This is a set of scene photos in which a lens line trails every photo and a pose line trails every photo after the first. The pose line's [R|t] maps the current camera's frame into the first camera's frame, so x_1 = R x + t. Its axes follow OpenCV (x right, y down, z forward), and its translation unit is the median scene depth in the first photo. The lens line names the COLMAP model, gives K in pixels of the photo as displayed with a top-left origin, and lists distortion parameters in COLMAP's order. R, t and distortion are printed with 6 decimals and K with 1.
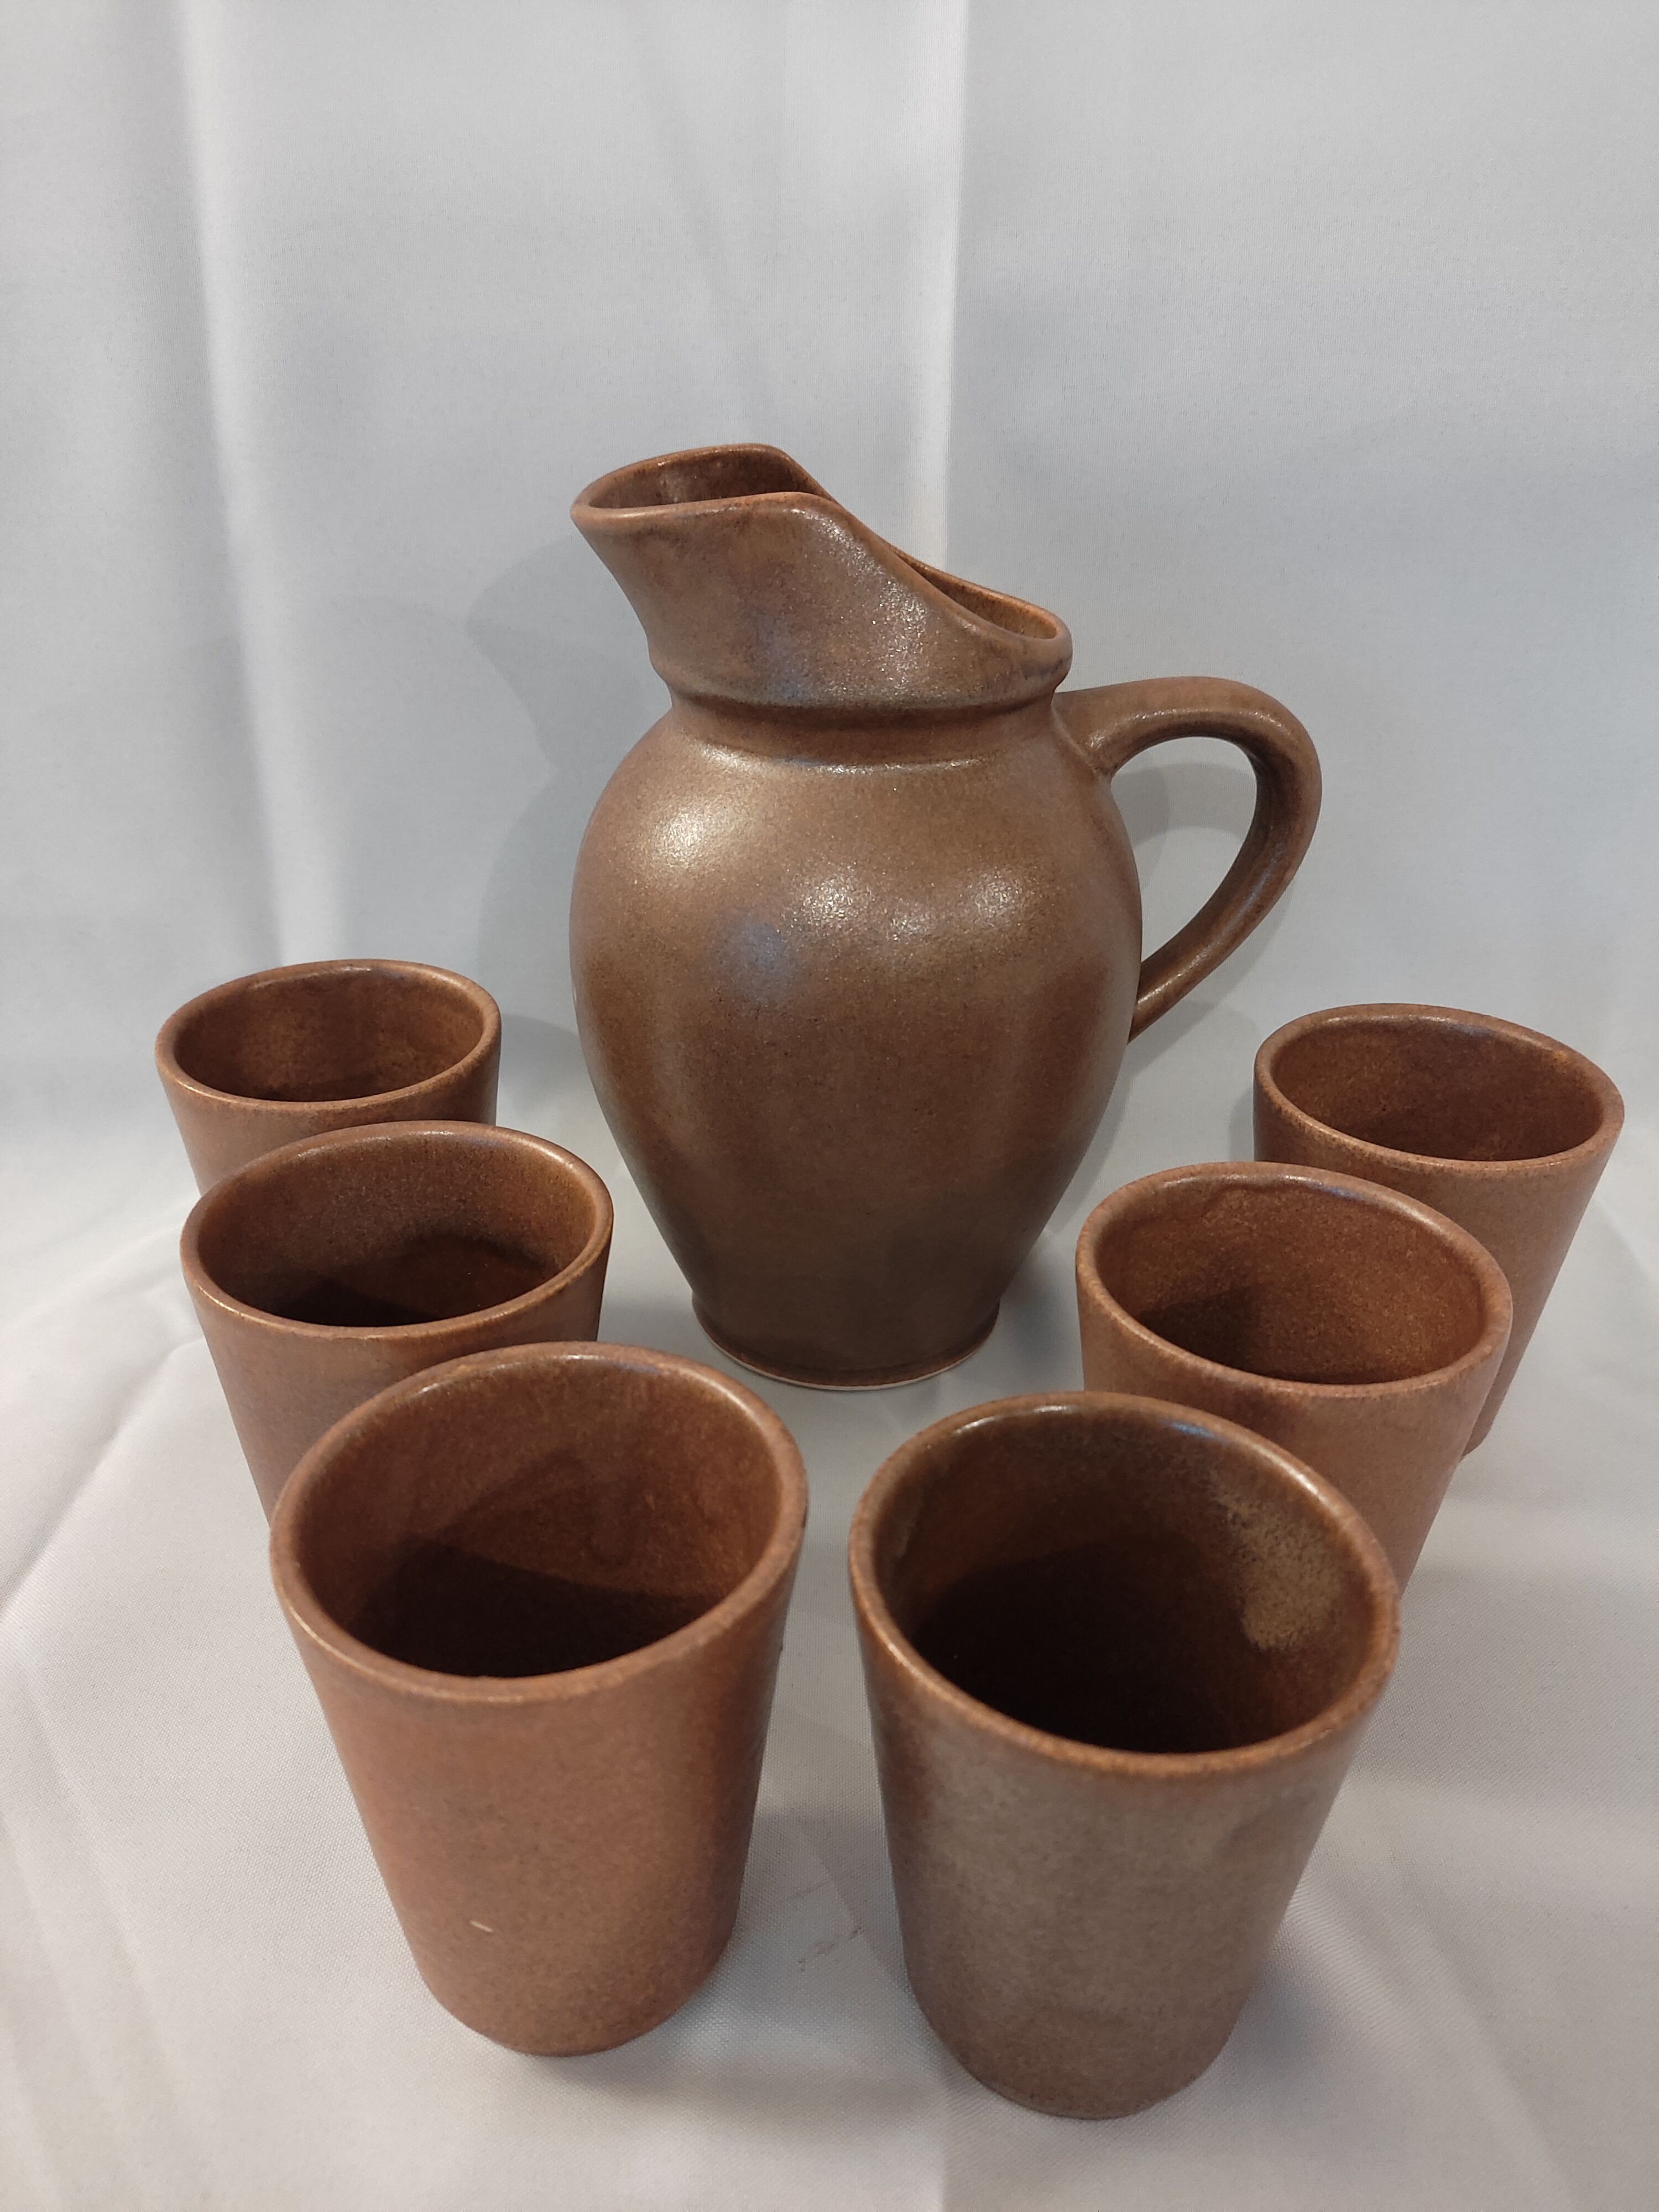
lens RADIAL K [[1644.8, 0, 829.5], [0, 1644.8, 1106.0], [0, 0, 1]] dist [0.038895, -0.089635]
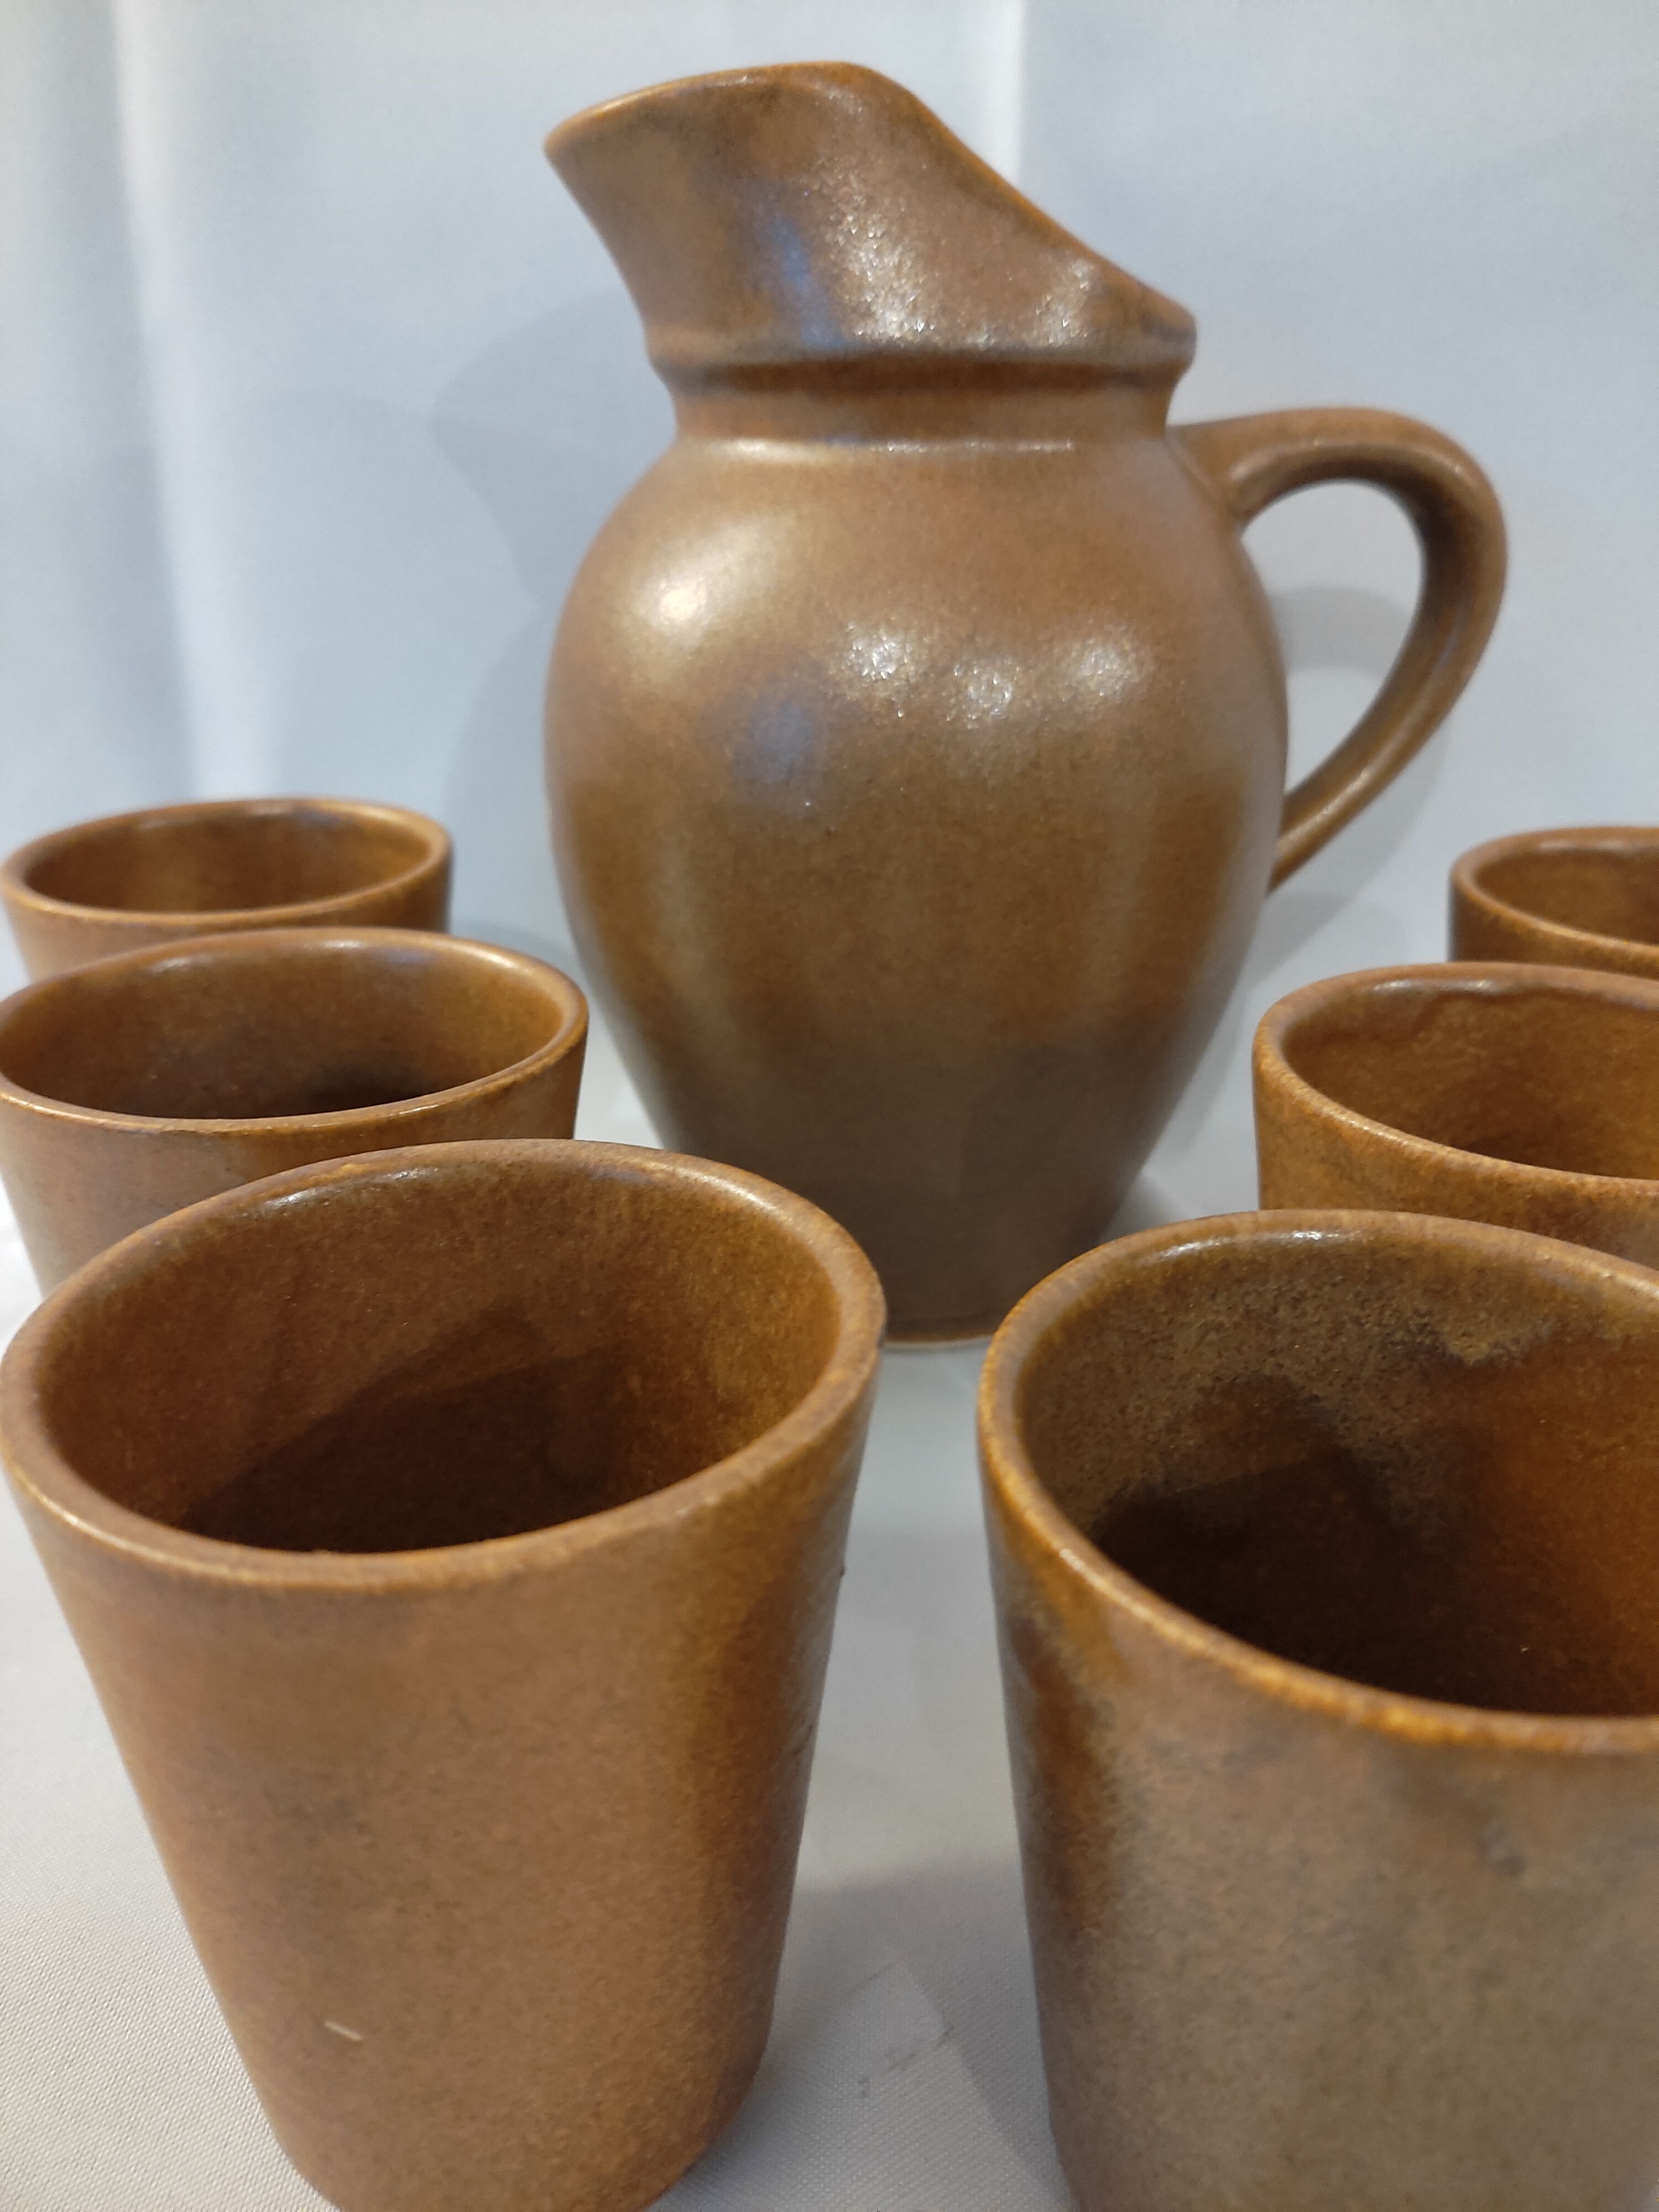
lens RADIAL K [[1699.3, 0, 829.5], [0, 1699.3, 1106.0], [0, 0, 1]] dist [-0.006890, -0.013138]
pose [[0.999909, -0.006709, -0.011709, -0.022670], [0.005804, 0.997118, -0.075638, 0.183683], [0.012183, 0.075563, 0.997067, 0.320222]]
